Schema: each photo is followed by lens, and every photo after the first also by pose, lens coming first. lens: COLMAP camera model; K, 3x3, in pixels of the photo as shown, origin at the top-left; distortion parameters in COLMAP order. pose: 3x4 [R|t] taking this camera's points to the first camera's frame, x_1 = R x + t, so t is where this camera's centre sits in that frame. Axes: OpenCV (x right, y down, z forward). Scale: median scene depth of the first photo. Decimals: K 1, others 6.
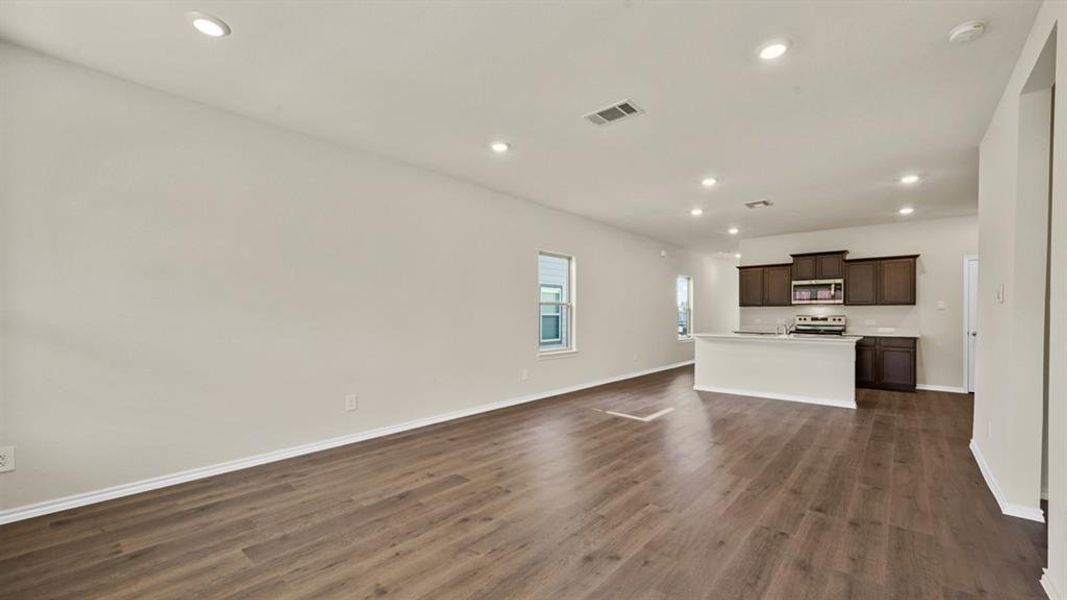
lens RADIAL K [[425.4, 0, 532.2], [0, 425.4, 314.0], [0, 0, 1]] dist [0.003245, 0.000270]
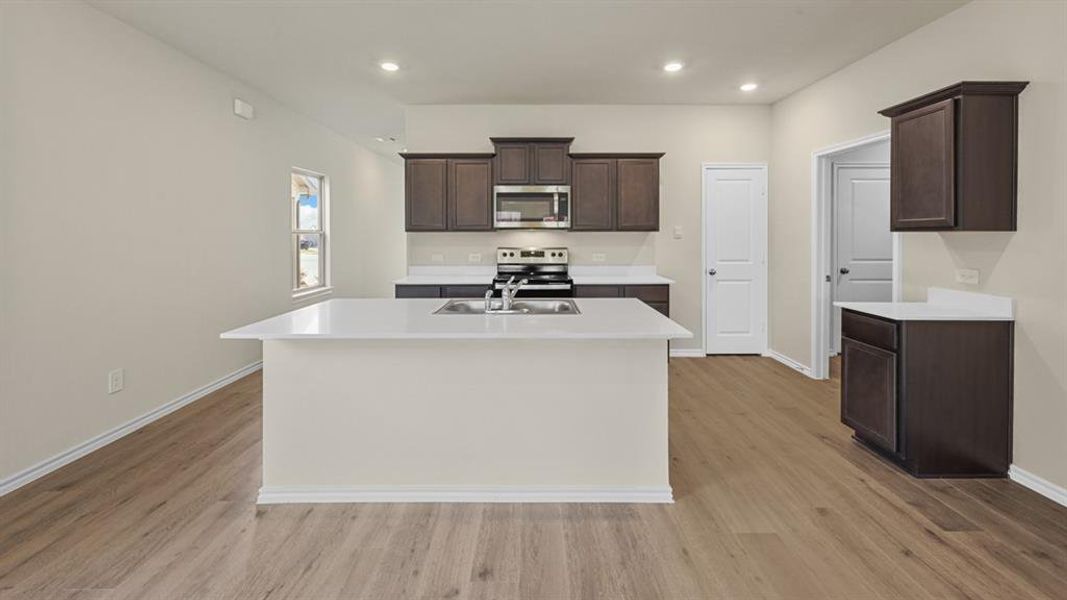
lens RADIAL K [[428.1, 0, 527.6], [0, 428.1, 238.2], [0, 0, 1]] dist [0.001134, 0.000036]
pose [[0.762184, -0.009778, 0.647287, 0.303917], [0.002728, 0.999926, 0.011894, -0.017642], [-0.647355, -0.007300, 0.762154, 0.586584]]
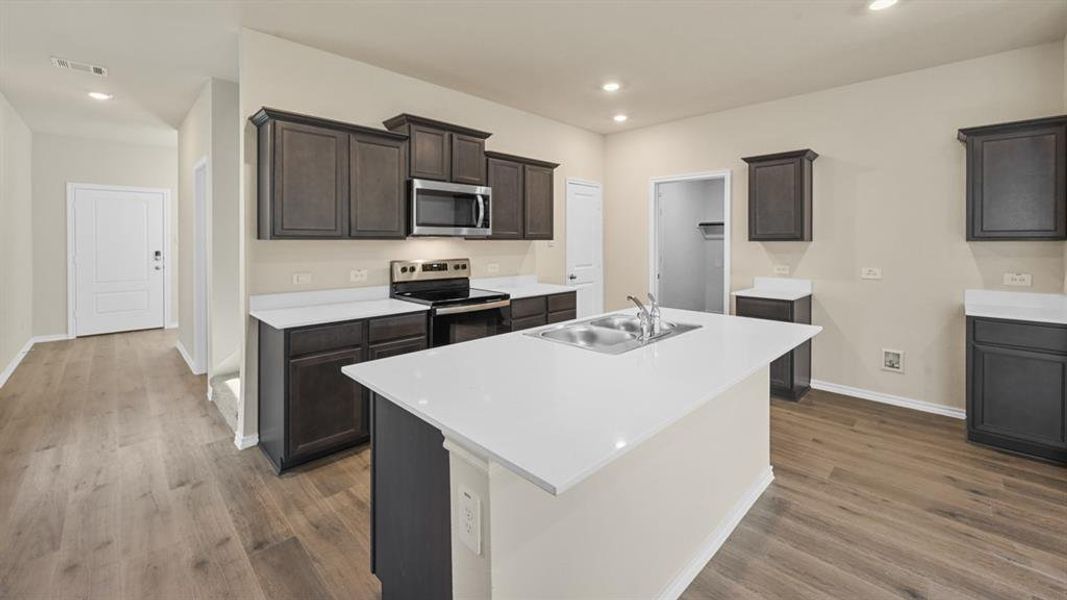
lens RADIAL K [[427.3, 0, 536.6], [0, 427.3, 241.0], [0, 0, 1]] dist [0.001774, 0.000259]
pose [[0.078062, -0.001455, 0.996947, 0.221010], [0.000617, 0.999999, 0.001411, -0.018902], [-0.996948, 0.000505, 0.078062, 0.898297]]
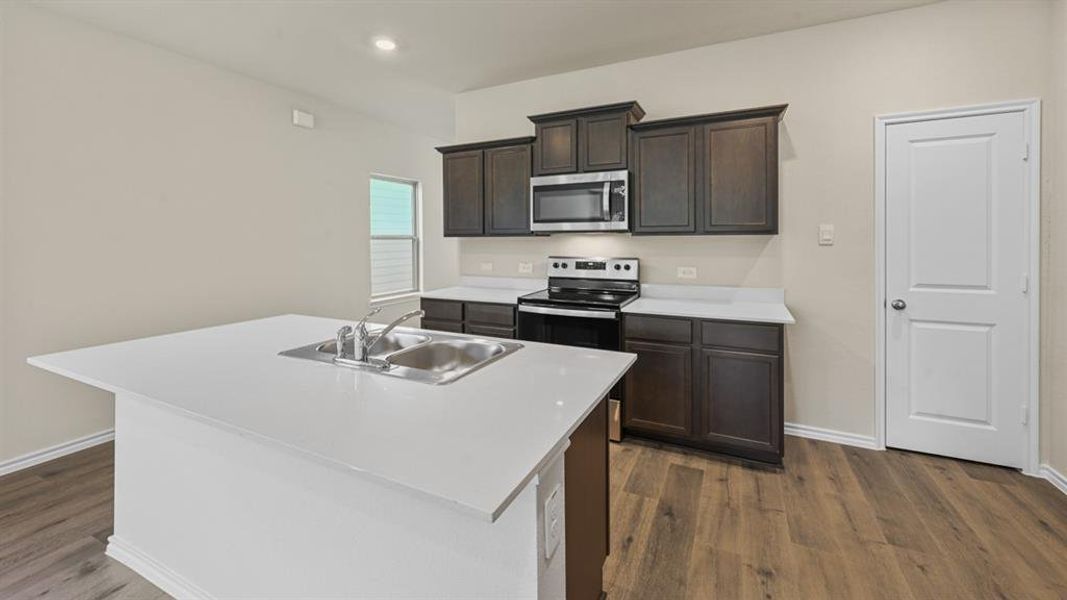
lens RADIAL K [[419.9, 0, 533.5], [0, 419.9, 242.9], [0, 0, 1]] dist [0.000593, -0.000075]
pose [[0.968950, -0.010497, 0.247033, 0.538511], [0.007730, 0.999896, 0.012170, -0.018155], [-0.247135, -0.009883, 0.968931, 0.626644]]
